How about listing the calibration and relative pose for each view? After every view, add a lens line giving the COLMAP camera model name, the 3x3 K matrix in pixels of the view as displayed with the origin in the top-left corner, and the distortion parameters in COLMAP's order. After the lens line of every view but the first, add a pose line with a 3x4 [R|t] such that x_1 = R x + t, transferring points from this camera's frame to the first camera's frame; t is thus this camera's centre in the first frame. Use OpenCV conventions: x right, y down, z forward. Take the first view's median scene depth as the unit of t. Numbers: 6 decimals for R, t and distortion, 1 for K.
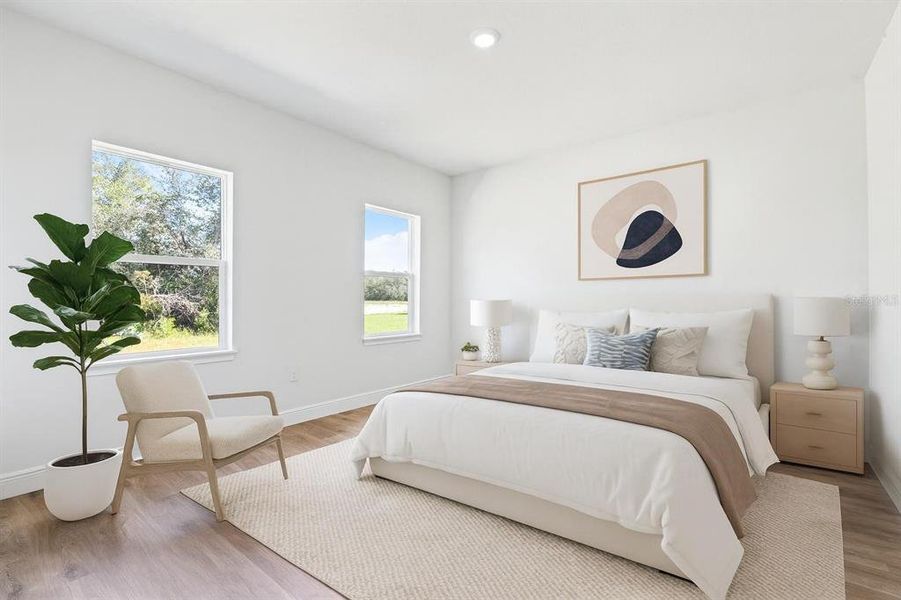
lens RADIAL K [[413.0, 0, 449.5], [0, 413.0, 300.0], [0, 0, 1]] dist [0.003201, 0.000473]
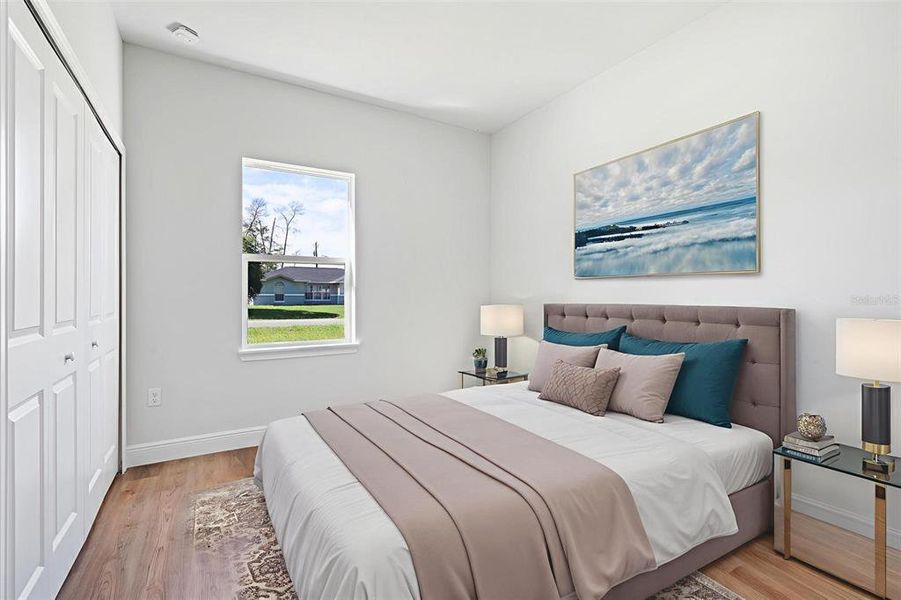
lens RADIAL K [[413.0, 0, 454.1], [0, 413.0, 297.4], [0, 0, 1]] dist [0.003201, 0.000473]
pose [[0.928291, -0.003102, -0.371842, 0.248489], [0.005921, 0.999962, 0.006438, -0.000404], [0.371807, -0.008178, 0.928274, 0.308990]]
